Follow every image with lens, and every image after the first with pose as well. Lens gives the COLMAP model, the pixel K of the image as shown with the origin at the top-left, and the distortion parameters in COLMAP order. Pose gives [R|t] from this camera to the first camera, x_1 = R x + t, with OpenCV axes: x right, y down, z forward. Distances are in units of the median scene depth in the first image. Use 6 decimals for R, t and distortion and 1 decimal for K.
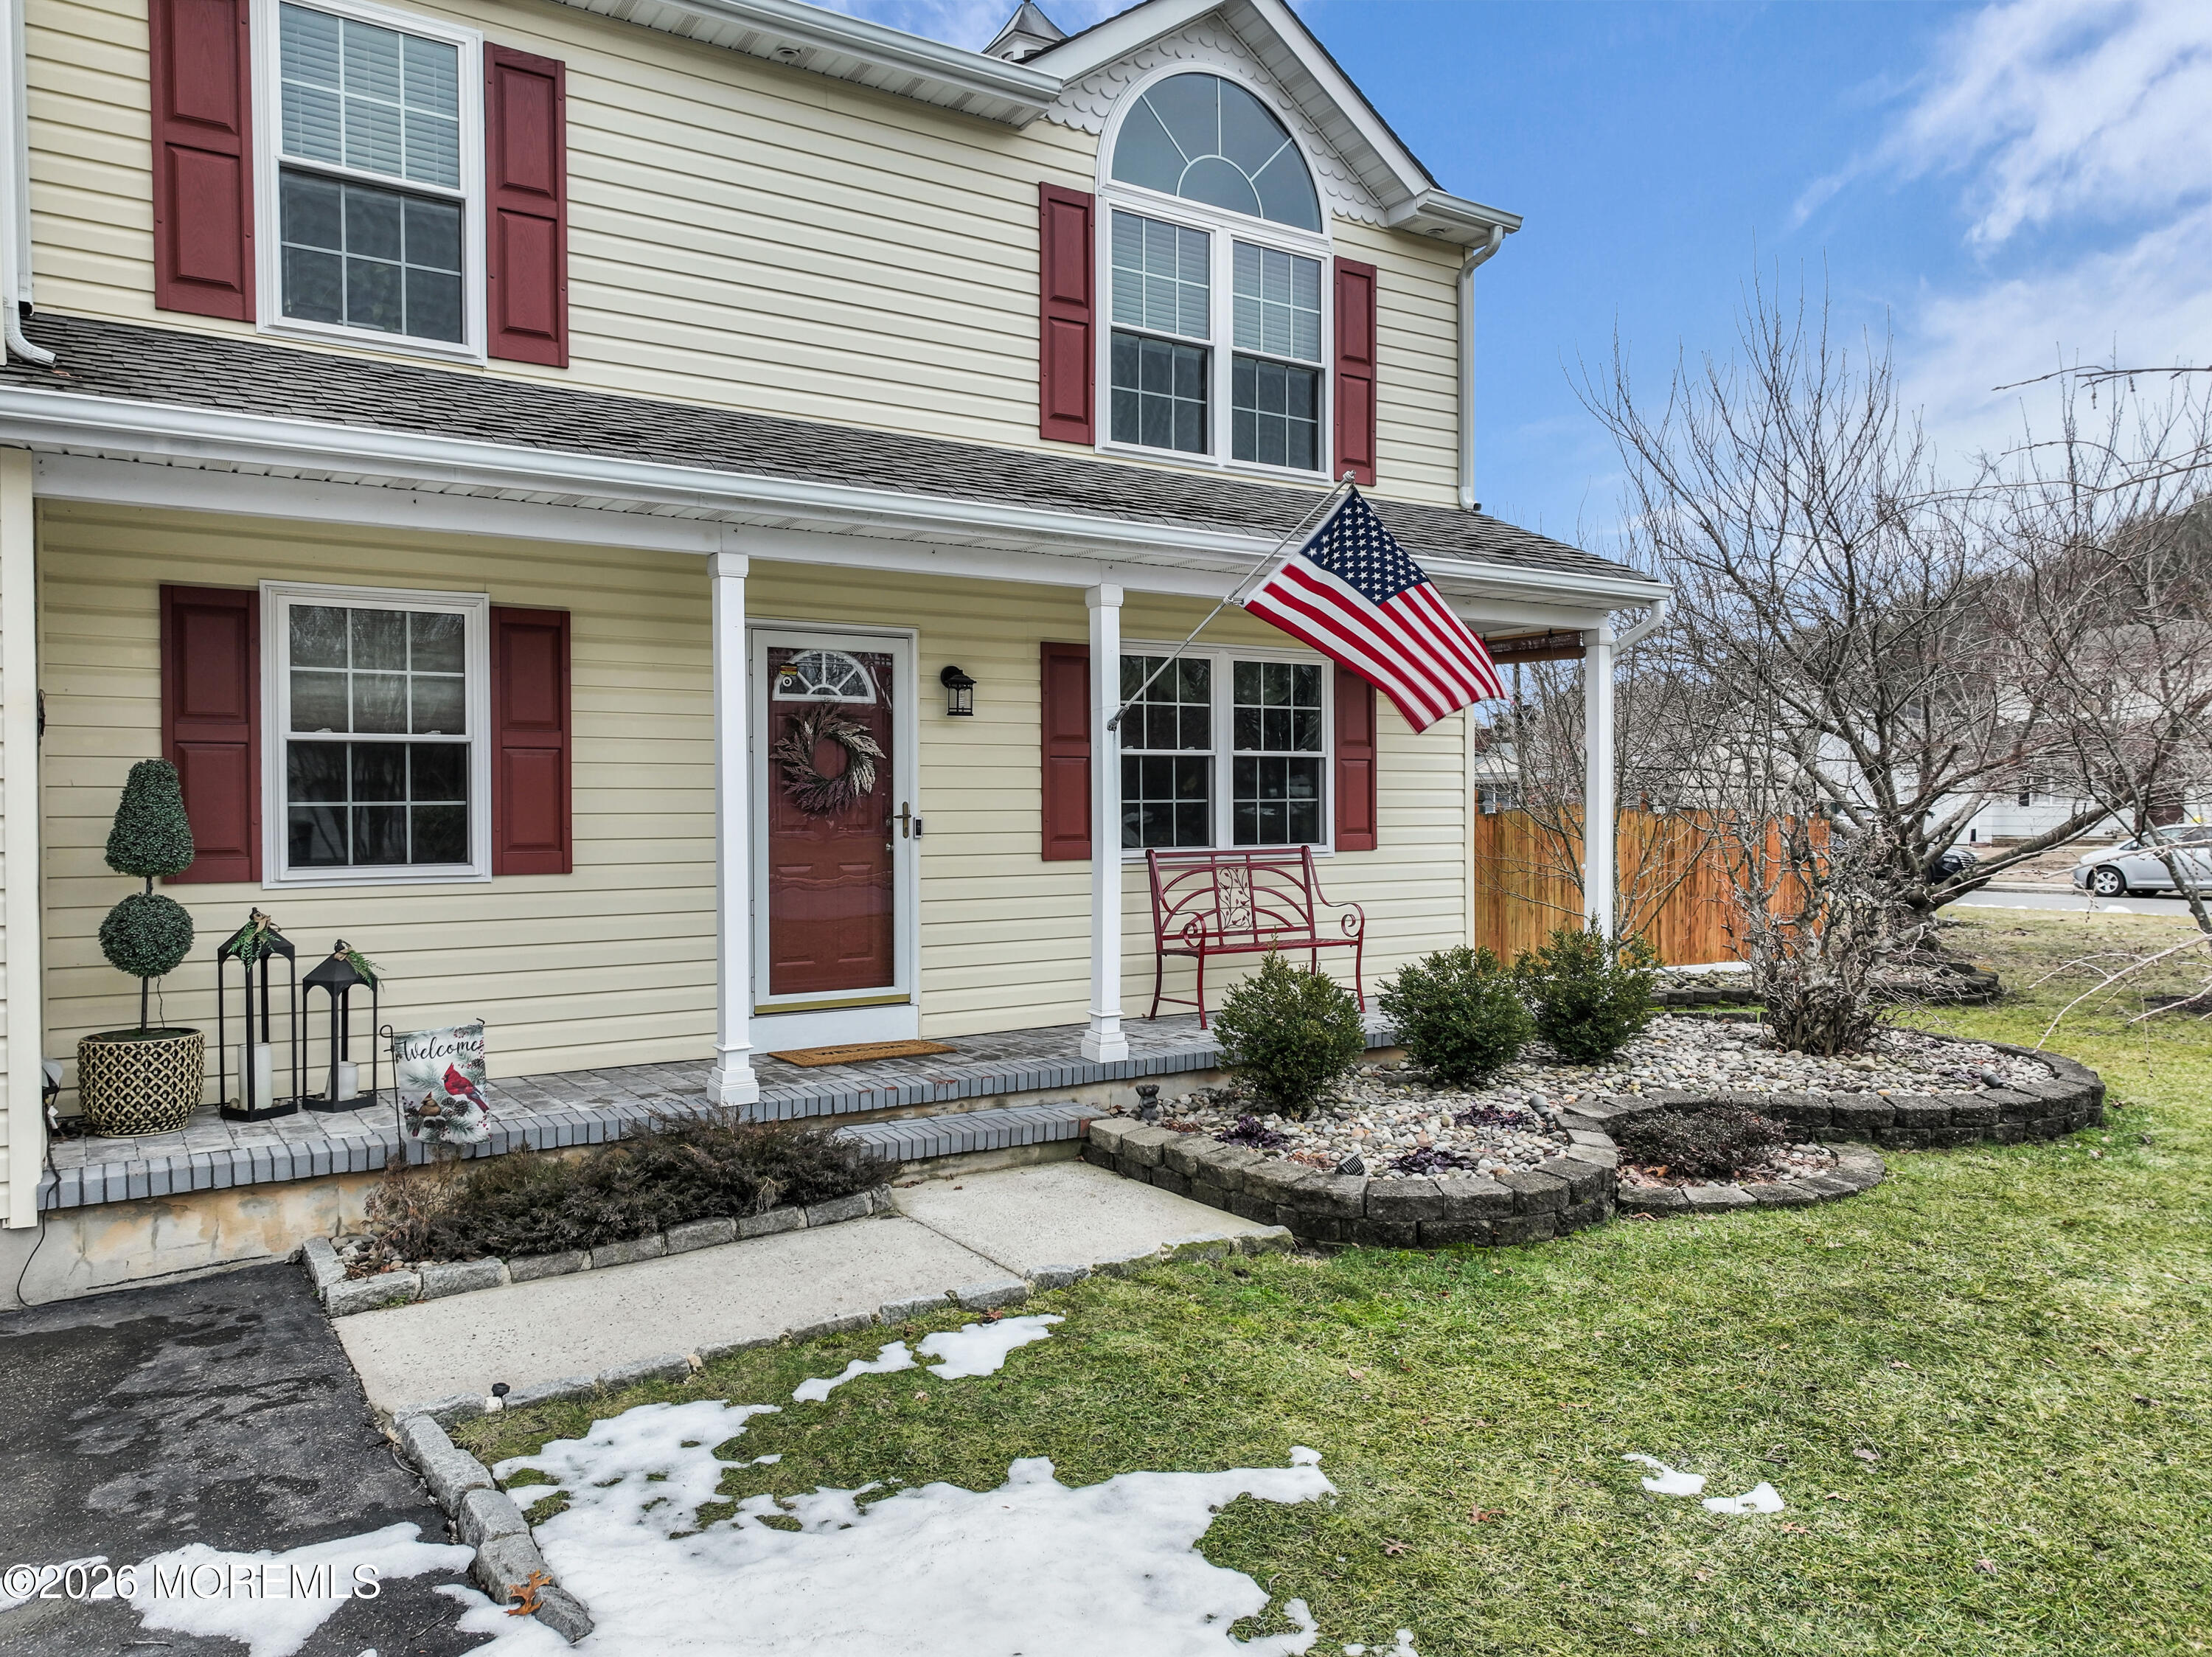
lens RADIAL K [[1563.5, 0, 1101.9], [0, 1563.5, 844.3], [0, 0, 1]] dist [0.019198, 0.002940]
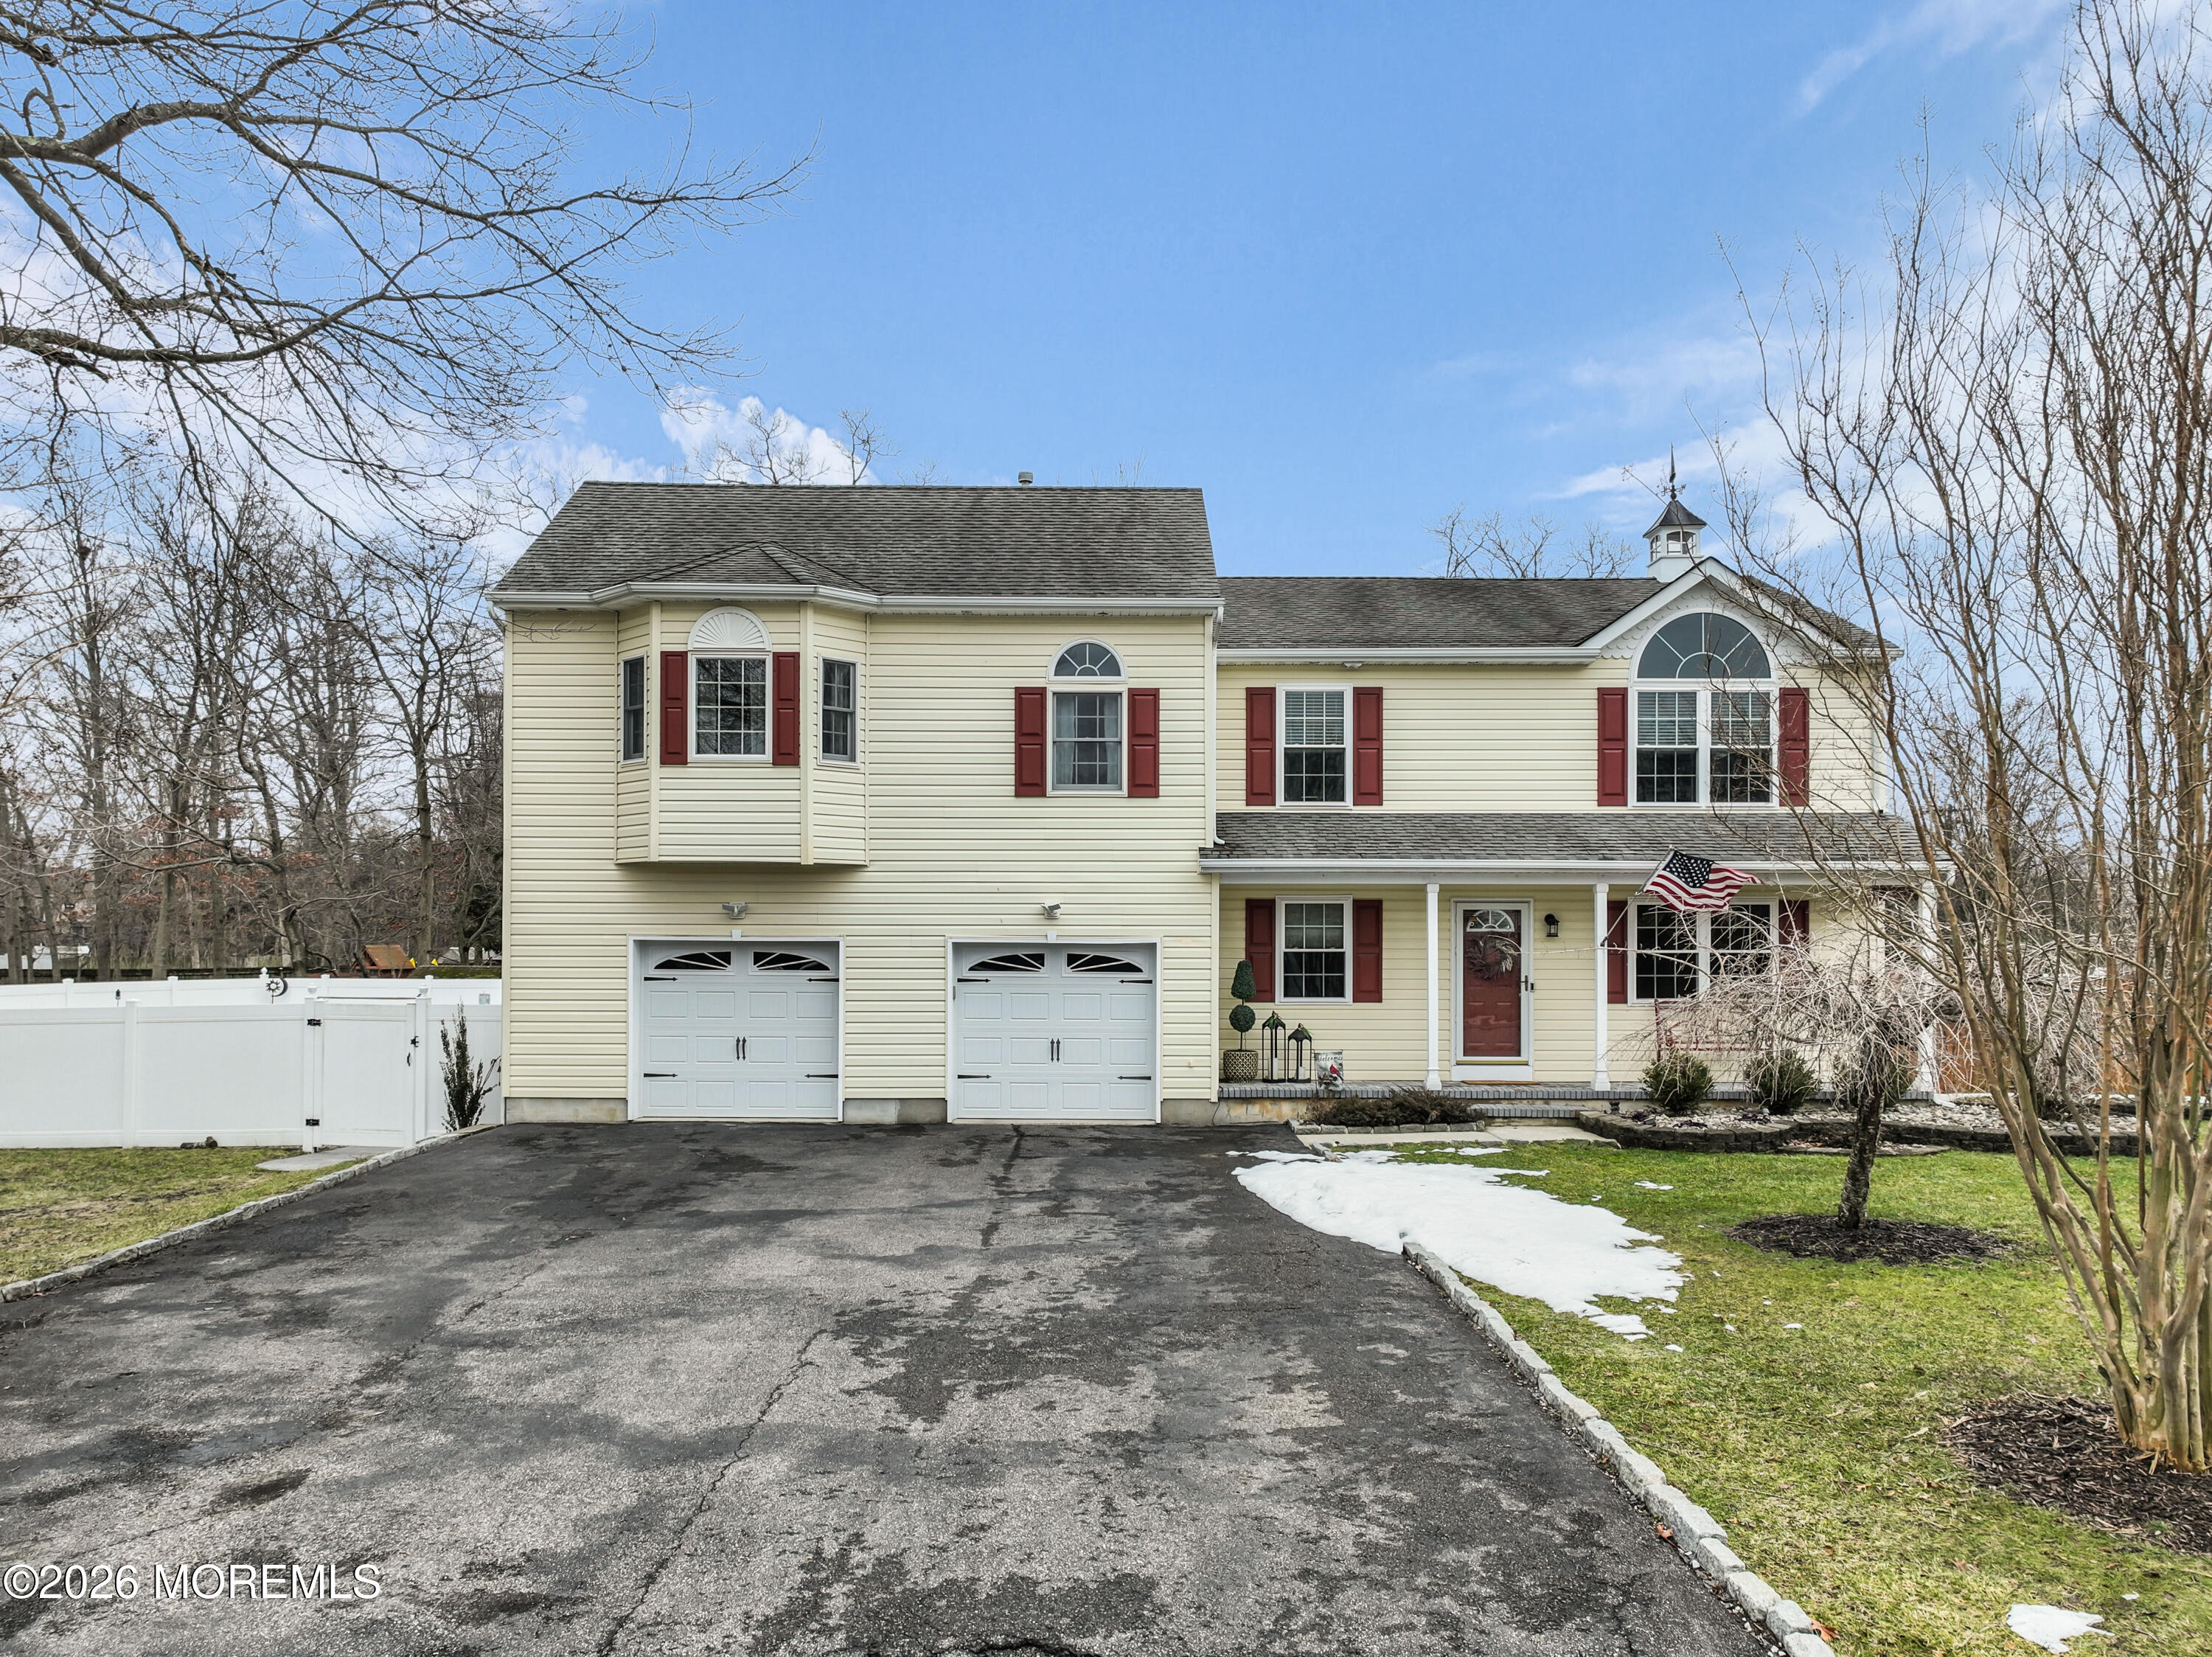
lens RADIAL K [[1563.5, 0, 1101.9], [0, 1563.5, 844.3], [0, 0, 1]] dist [0.019198, 0.002940]
pose [[0.832588, -0.031903, -0.552973, 0.722973], [-0.019841, 0.995981, -0.087335, -0.006630], [0.553537, 0.083685, 0.828610, -1.433082]]
